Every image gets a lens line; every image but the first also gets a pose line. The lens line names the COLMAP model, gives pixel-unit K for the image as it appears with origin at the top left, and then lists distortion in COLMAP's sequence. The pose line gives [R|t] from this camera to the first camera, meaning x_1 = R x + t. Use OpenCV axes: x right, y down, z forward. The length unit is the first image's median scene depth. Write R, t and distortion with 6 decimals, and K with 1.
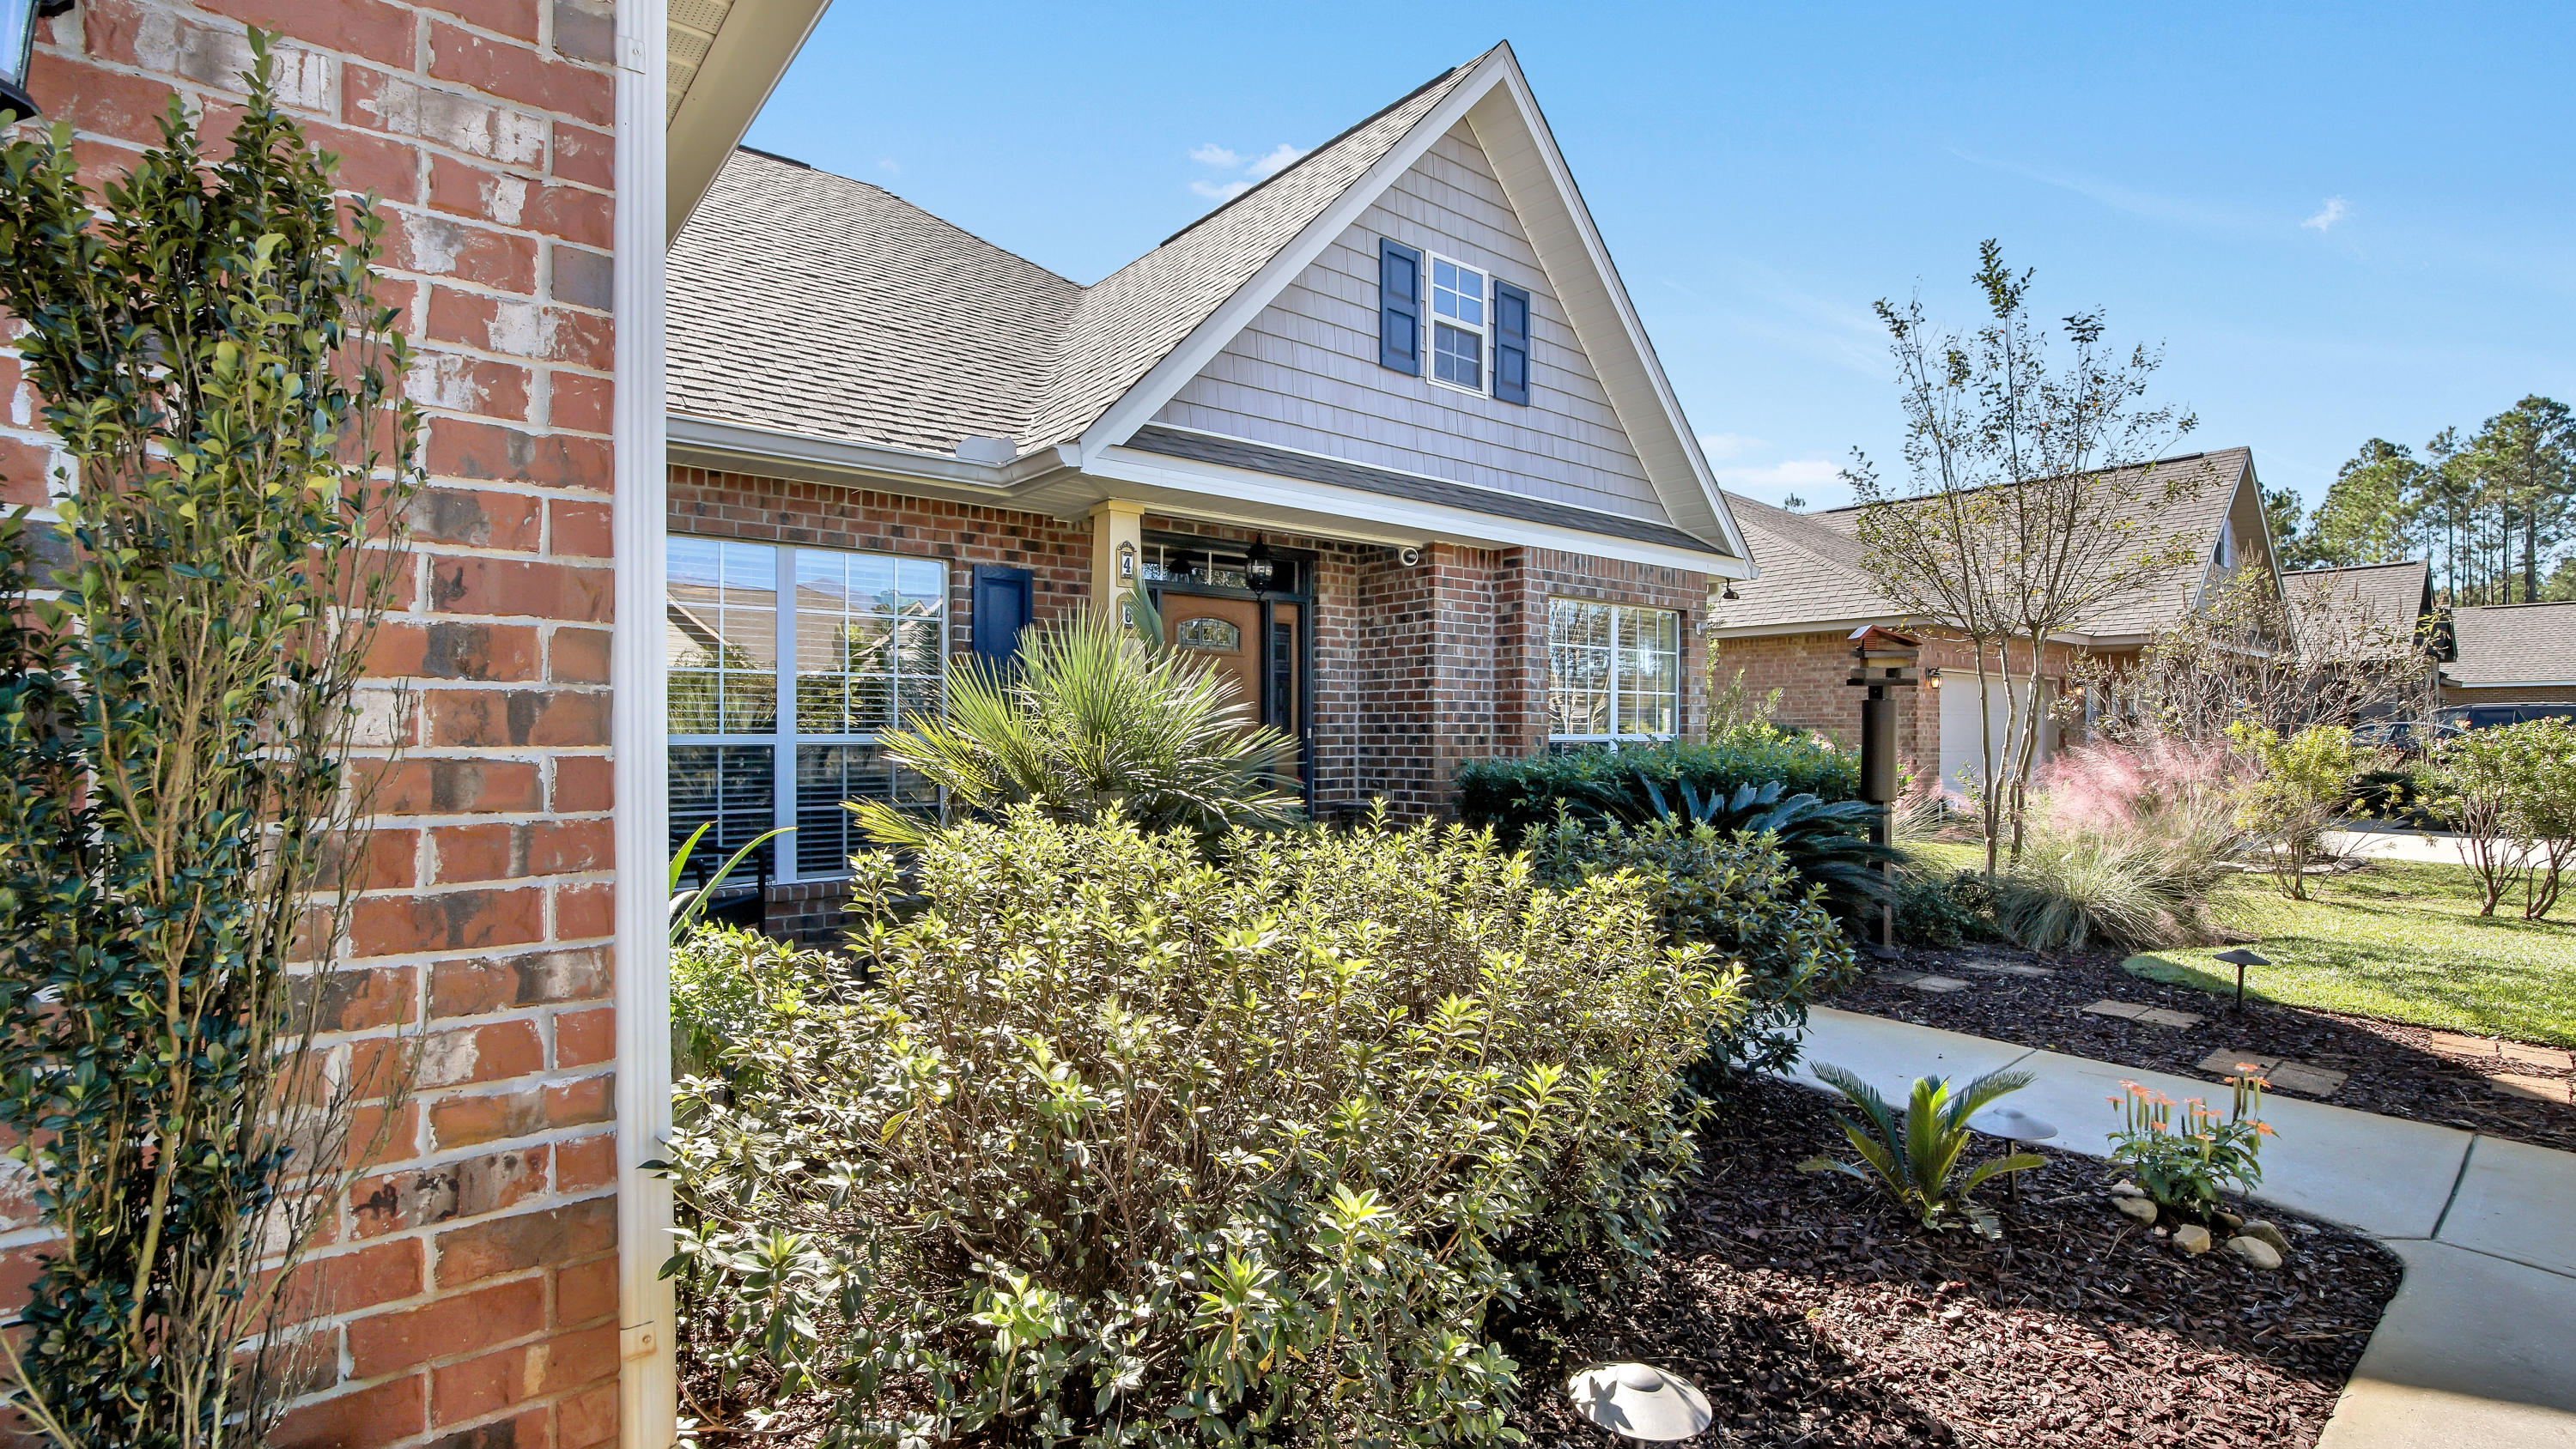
lens RADIAL K [[1164.4, 0, 1287.8], [0, 1164.4, 724.7], [0, 0, 1]] dist [-0.003373, -0.000224]
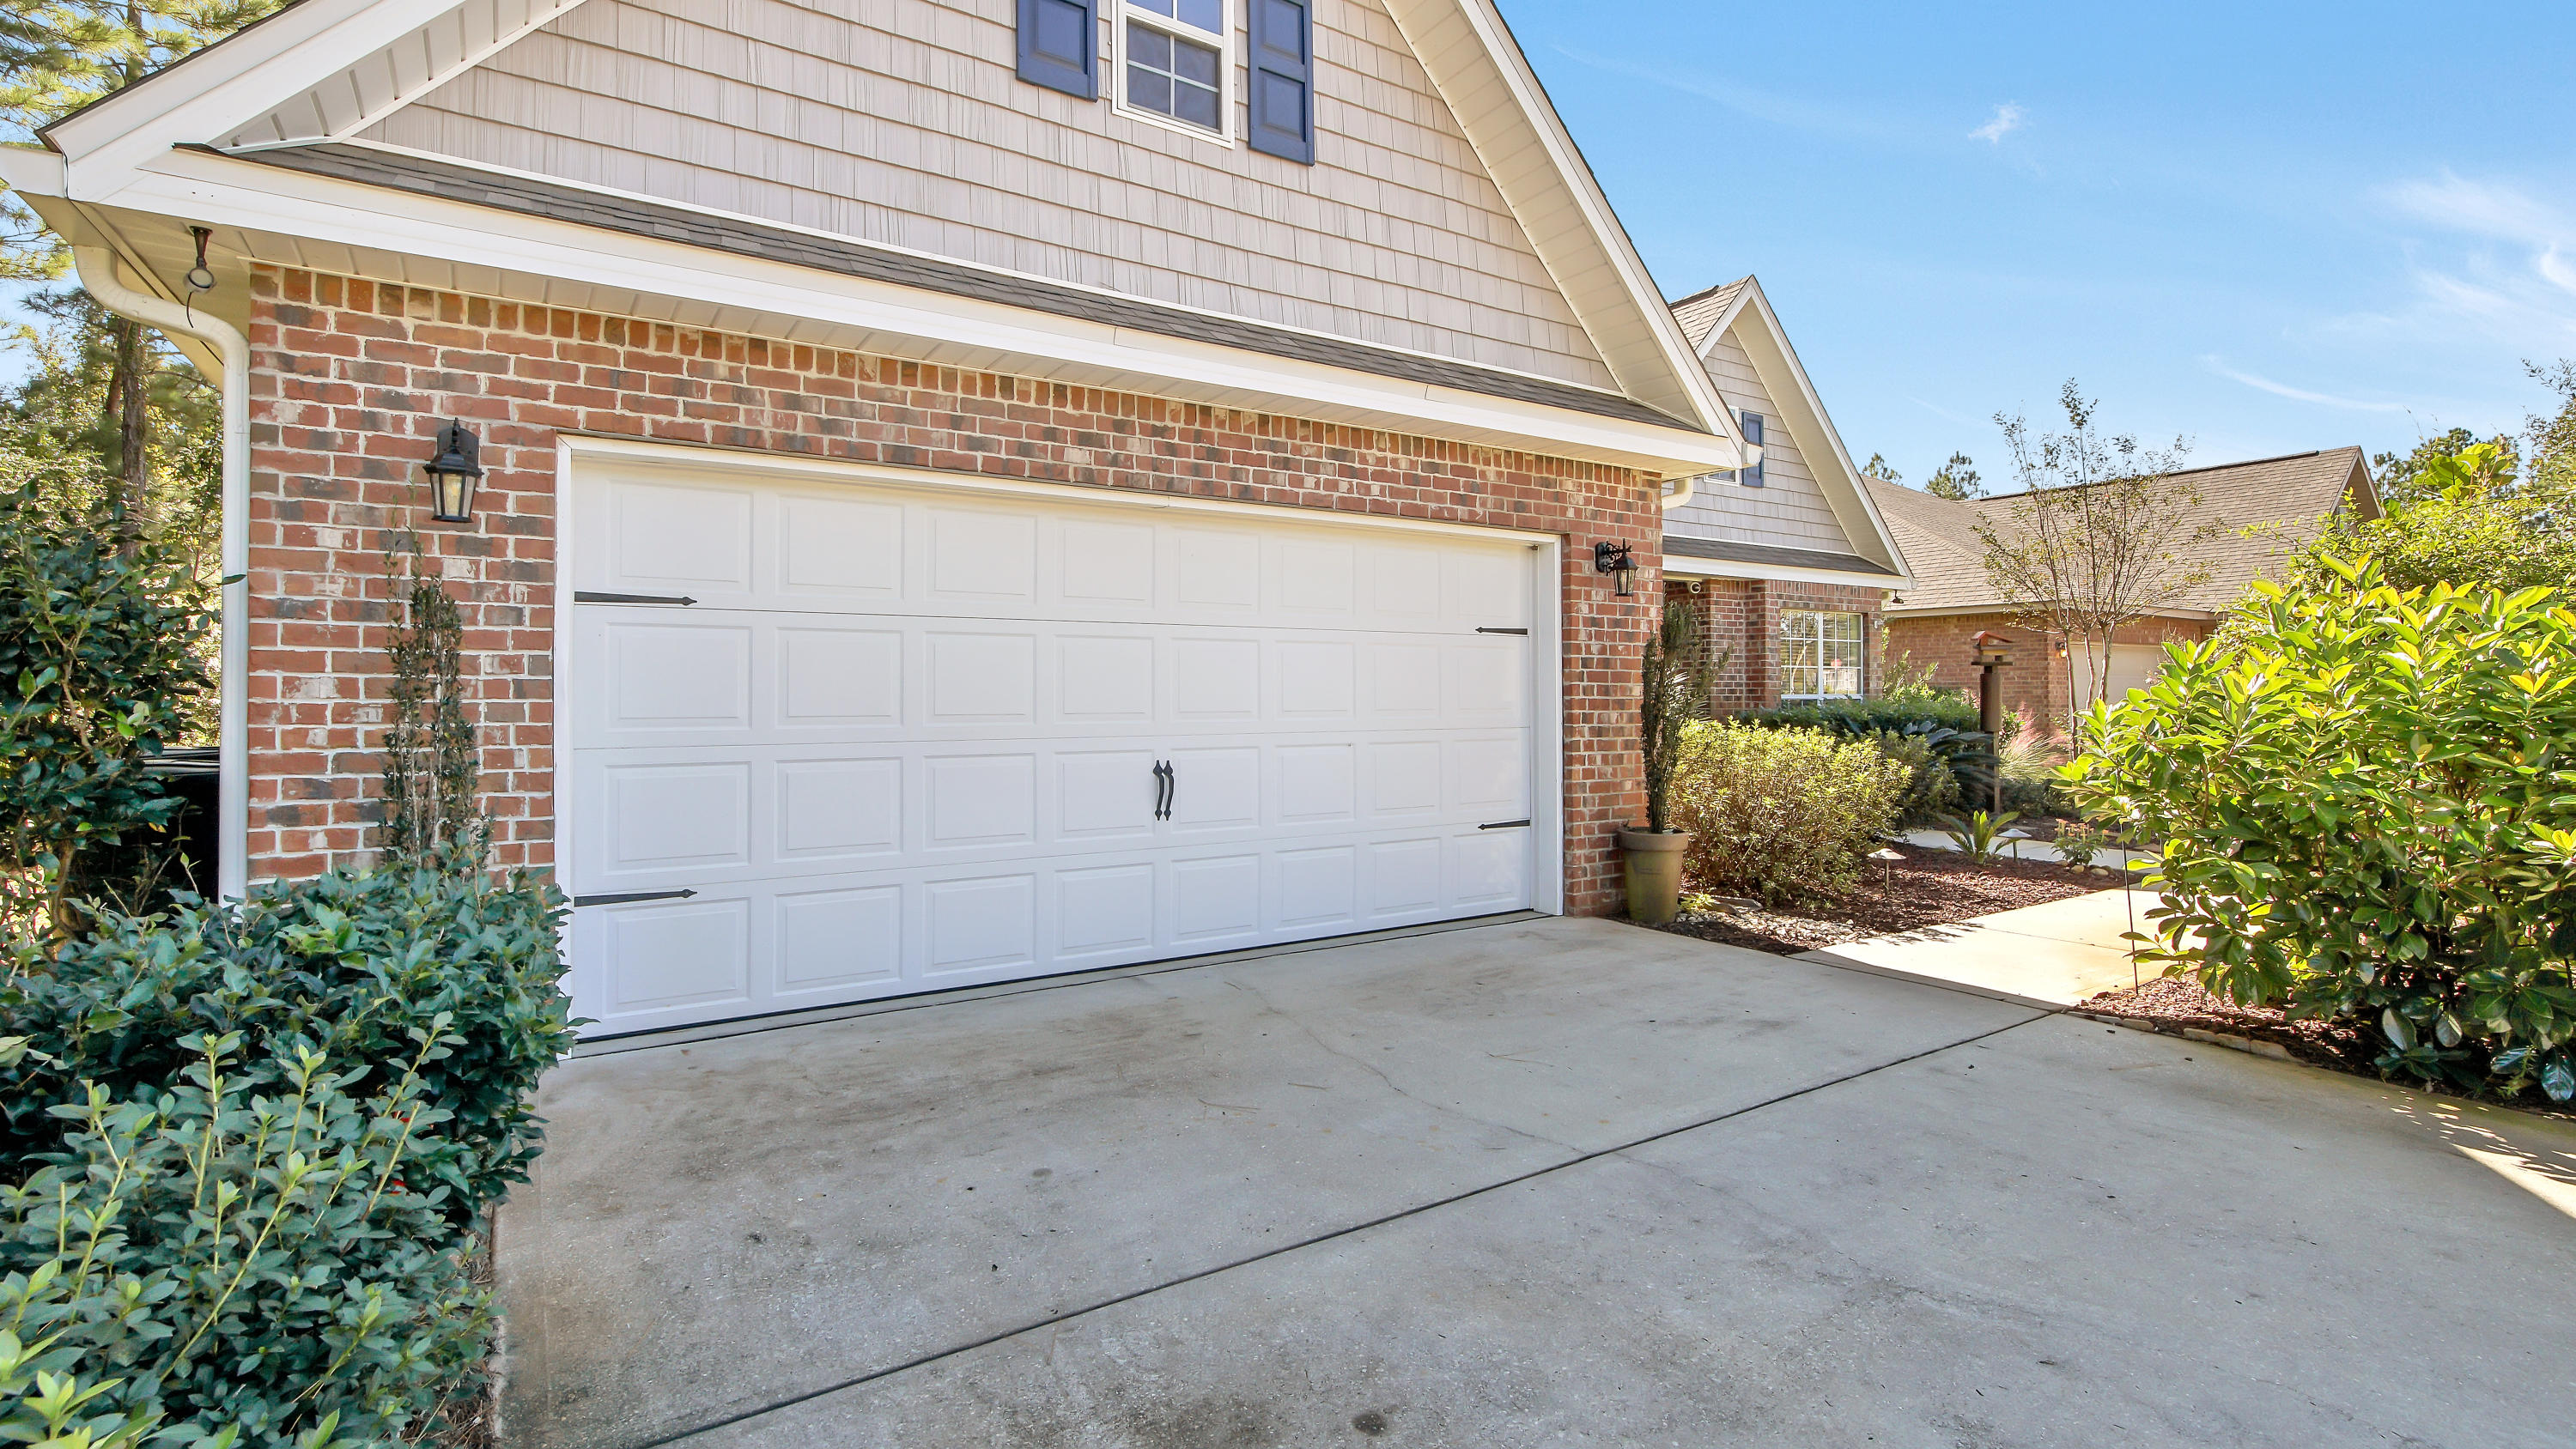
lens RADIAL K [[1164.4, 0, 1292.6], [0, 1164.4, 680.4], [0, 0, 1]] dist [-0.003373, -0.000224]
pose [[0.993827, -0.007433, -0.110691, -0.269136], [0.006642, 0.999950, -0.007516, -0.004002], [0.110742, 0.006734, 0.993826, -0.674770]]
